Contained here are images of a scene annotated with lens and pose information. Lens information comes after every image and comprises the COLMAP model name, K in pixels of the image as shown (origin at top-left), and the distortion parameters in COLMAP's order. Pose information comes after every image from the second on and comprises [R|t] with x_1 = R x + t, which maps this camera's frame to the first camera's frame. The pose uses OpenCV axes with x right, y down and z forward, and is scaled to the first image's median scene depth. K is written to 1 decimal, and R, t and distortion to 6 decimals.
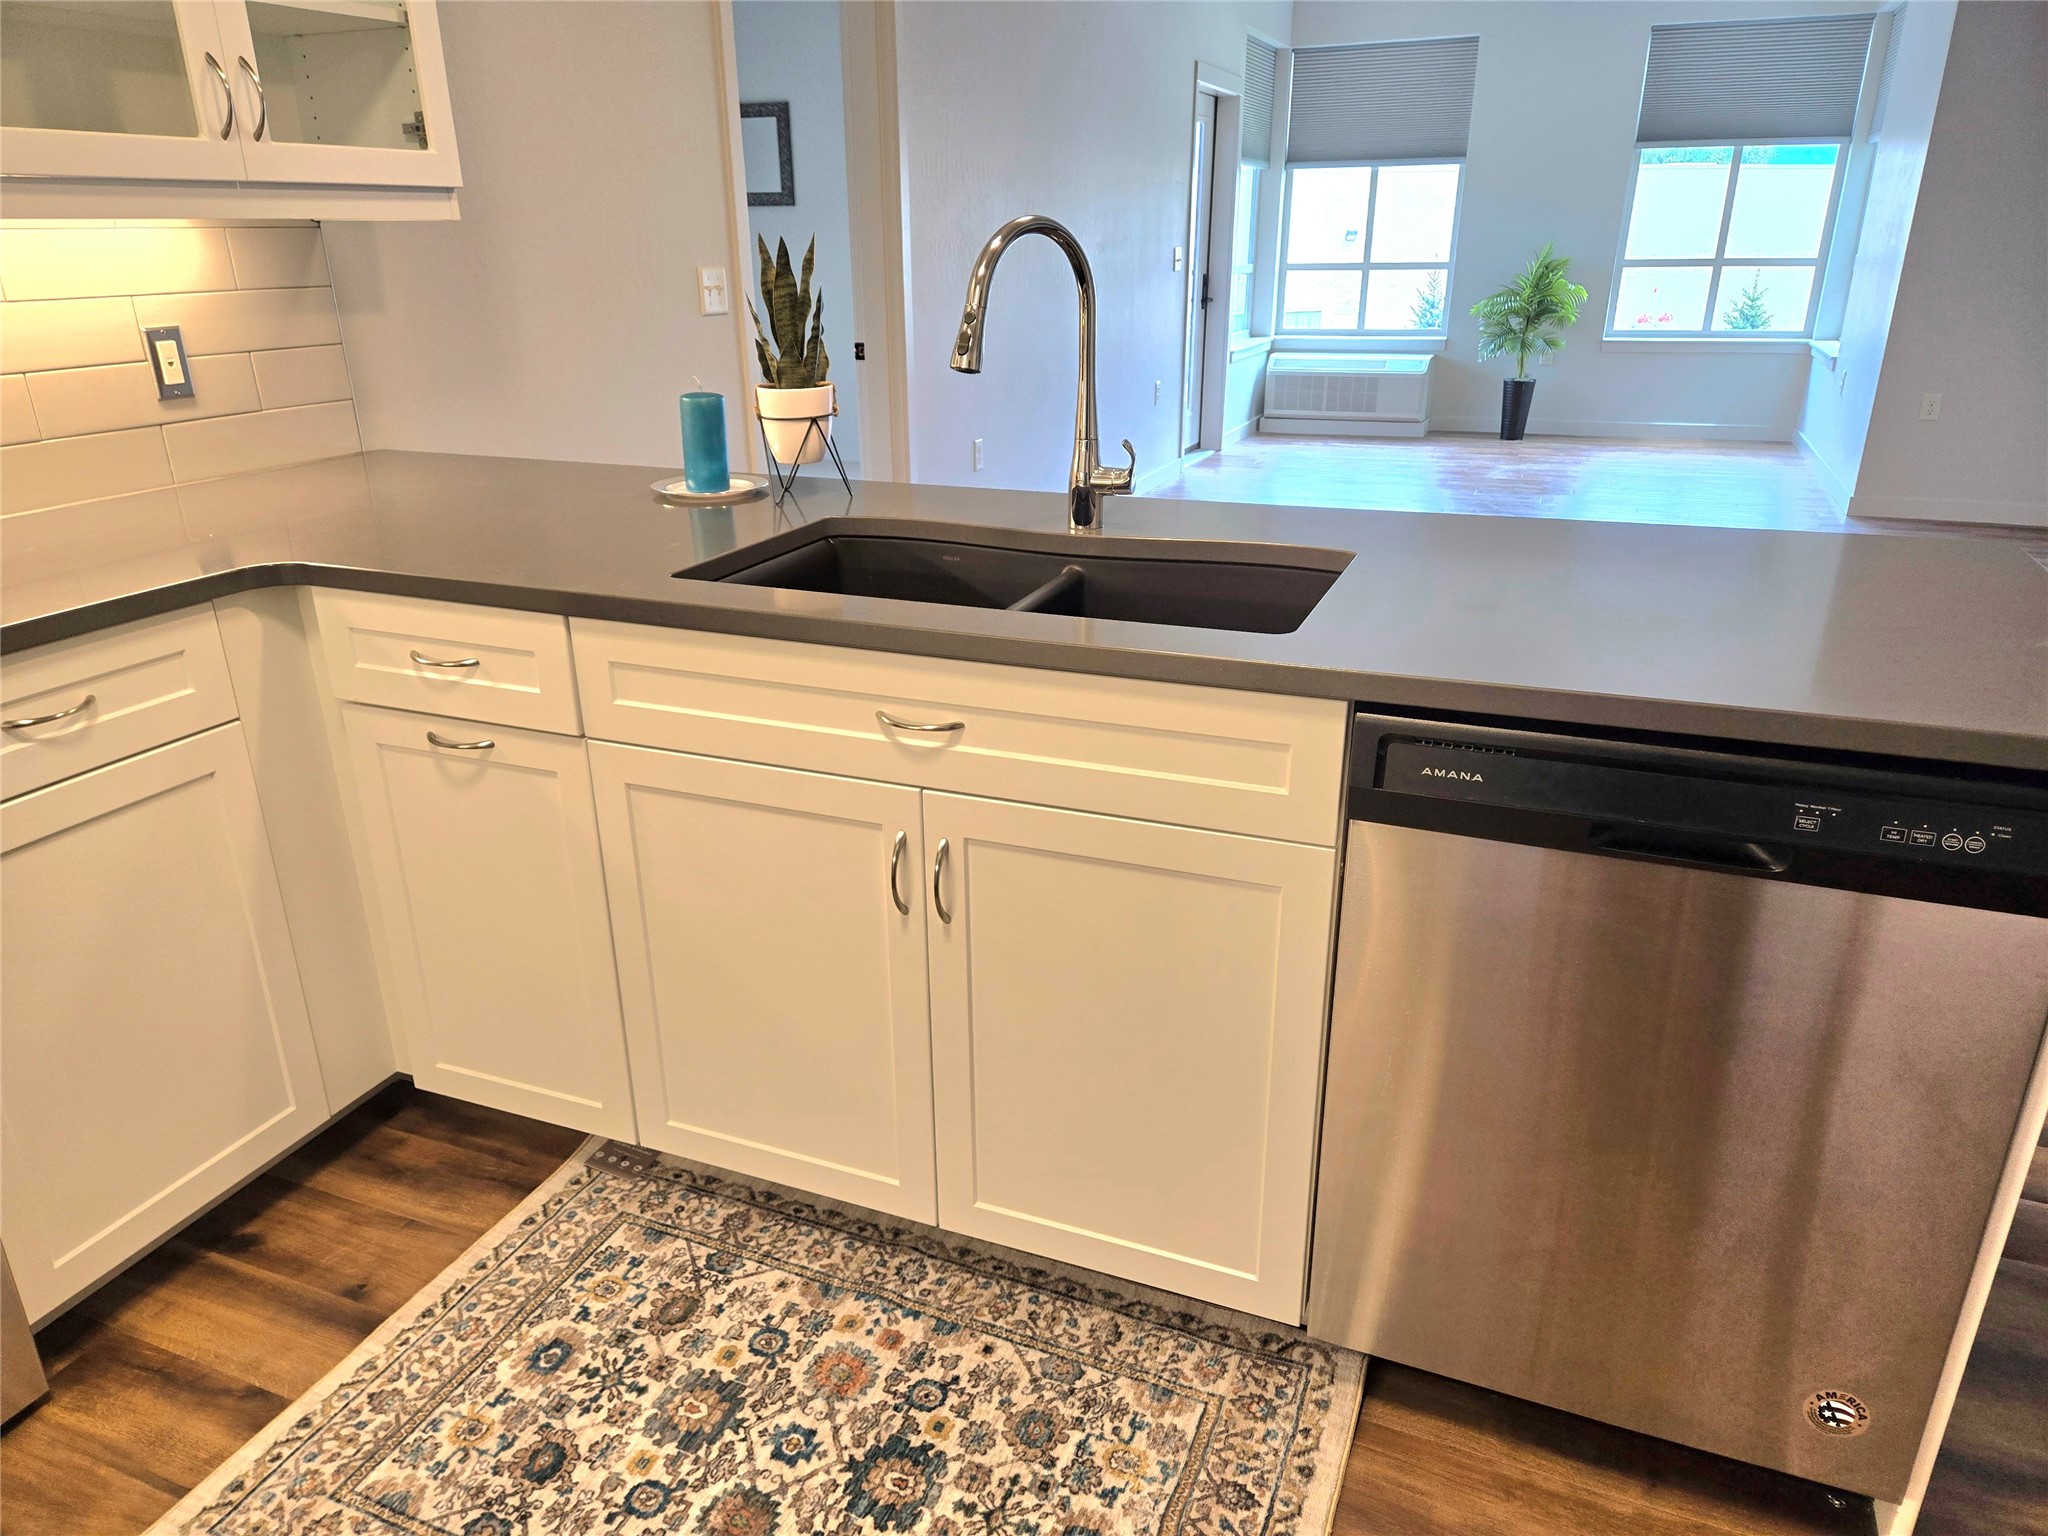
lens RADIAL K [[1370.1, 0, 1005.2], [0, 1370.1, 799.7], [0, 0, 1]] dist [0.083193, -0.078901]
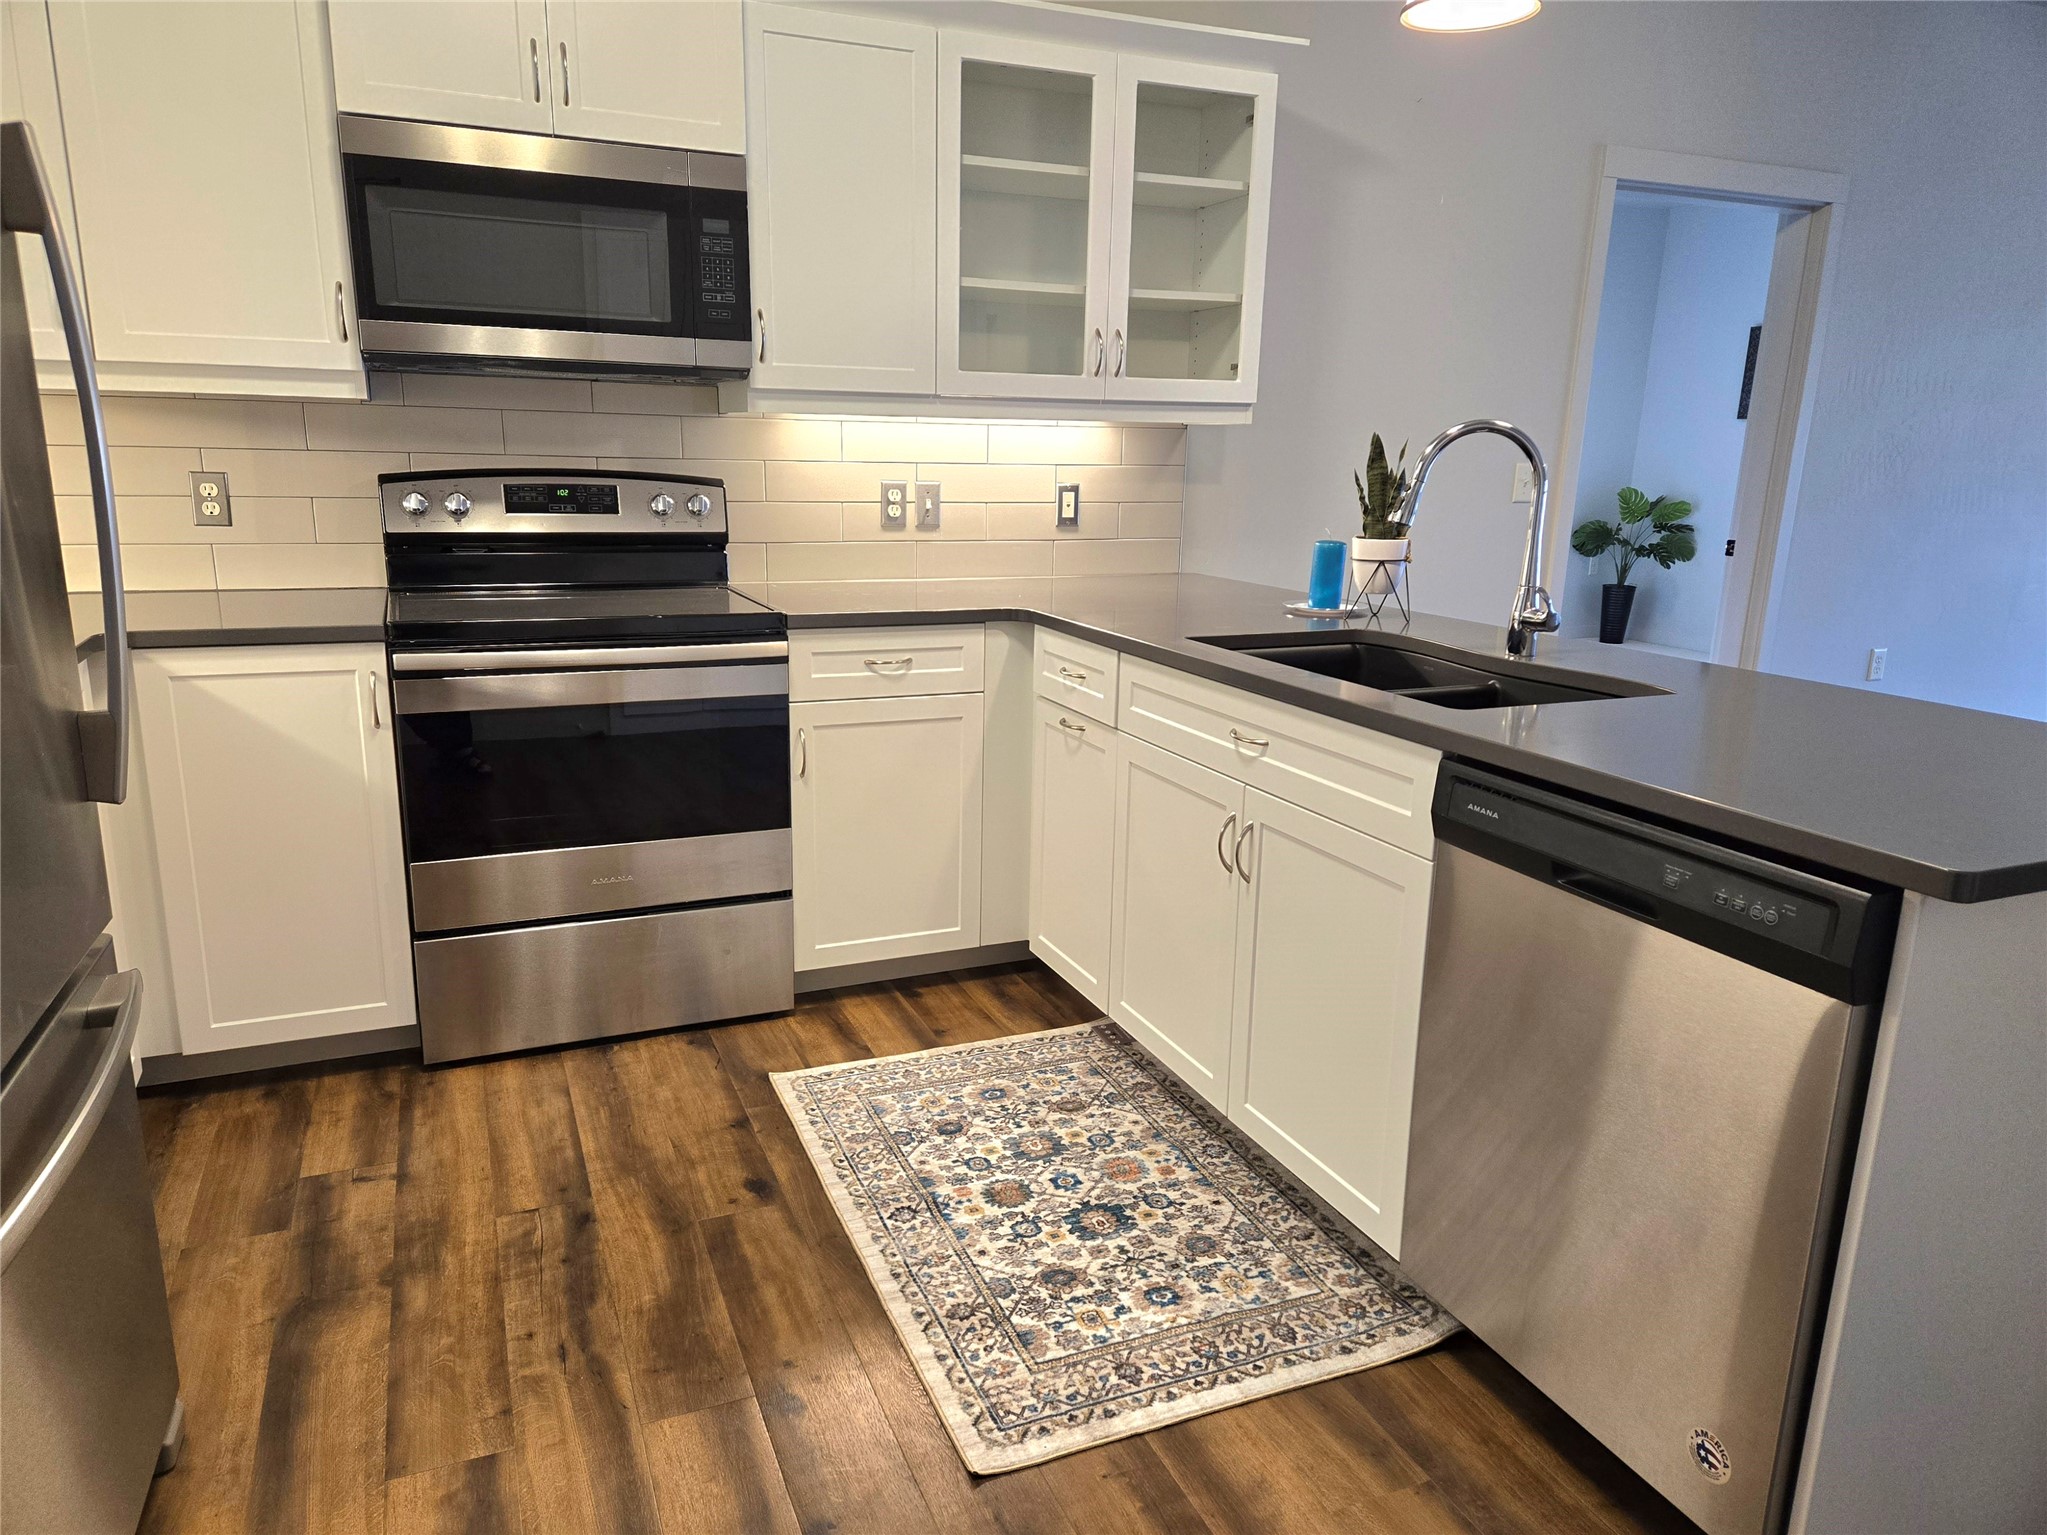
lens RADIAL K [[1369.5, 0, 1004.7], [0, 1369.5, 799.2], [0, 0, 1]] dist [0.083193, -0.078901]
pose [[0.708399, 0.200509, -0.676732, 0.670683], [-0.290825, 0.956545, -0.021018, 0.100427], [0.643111, 0.211700, 0.735929, -0.226798]]
